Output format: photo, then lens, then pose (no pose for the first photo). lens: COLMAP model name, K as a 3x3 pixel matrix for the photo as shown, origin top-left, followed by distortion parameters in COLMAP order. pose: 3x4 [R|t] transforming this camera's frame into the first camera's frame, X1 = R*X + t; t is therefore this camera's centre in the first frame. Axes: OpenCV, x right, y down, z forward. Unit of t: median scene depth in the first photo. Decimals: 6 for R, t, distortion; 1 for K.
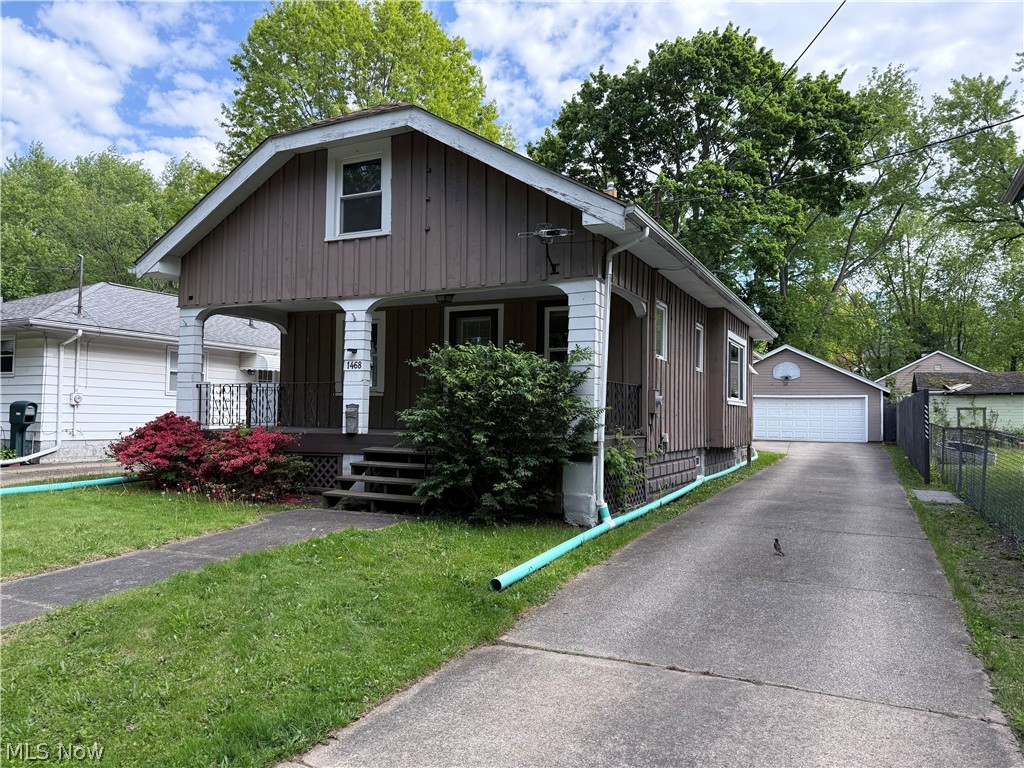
lens RADIAL K [[721.1, 0, 516.2], [0, 721.1, 389.3], [0, 0, 1]] dist [0.088535, -0.122948]
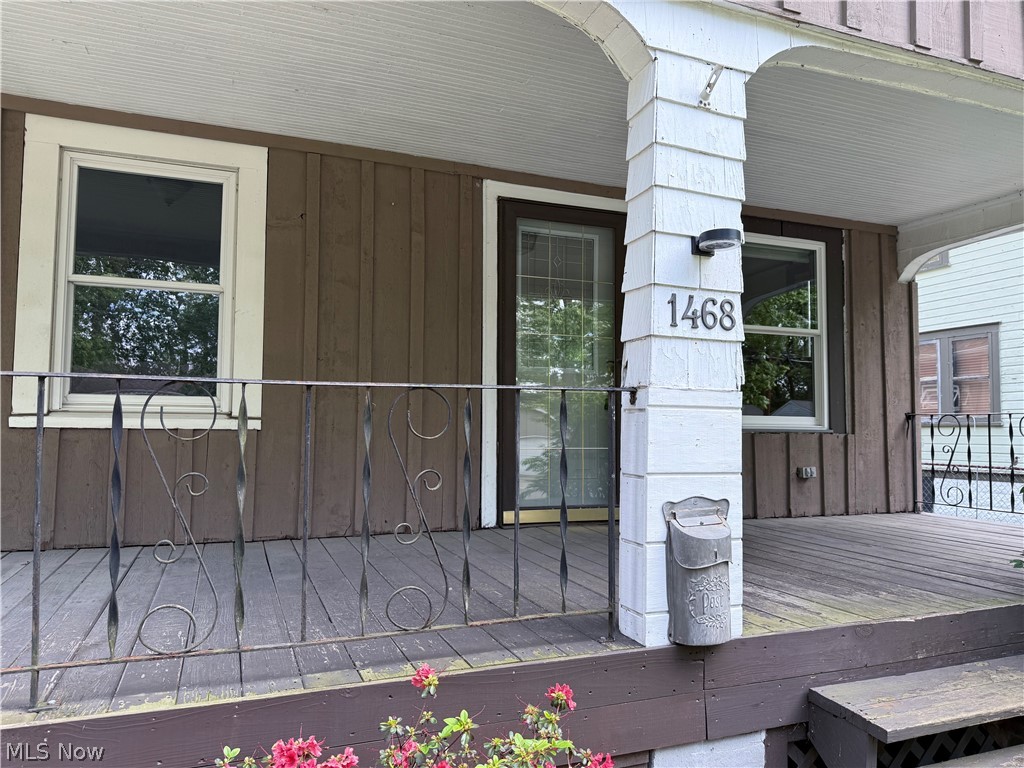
lens RADIAL K [[721.1, 0, 516.2], [0, 721.1, 389.3], [0, 0, 1]] dist [0.088535, -0.122948]
pose [[0.673420, 0.032307, 0.738554, -0.415405], [-0.026455, 0.999458, -0.019598, -0.005233], [-0.738787, -0.006341, 0.673909, 0.890142]]
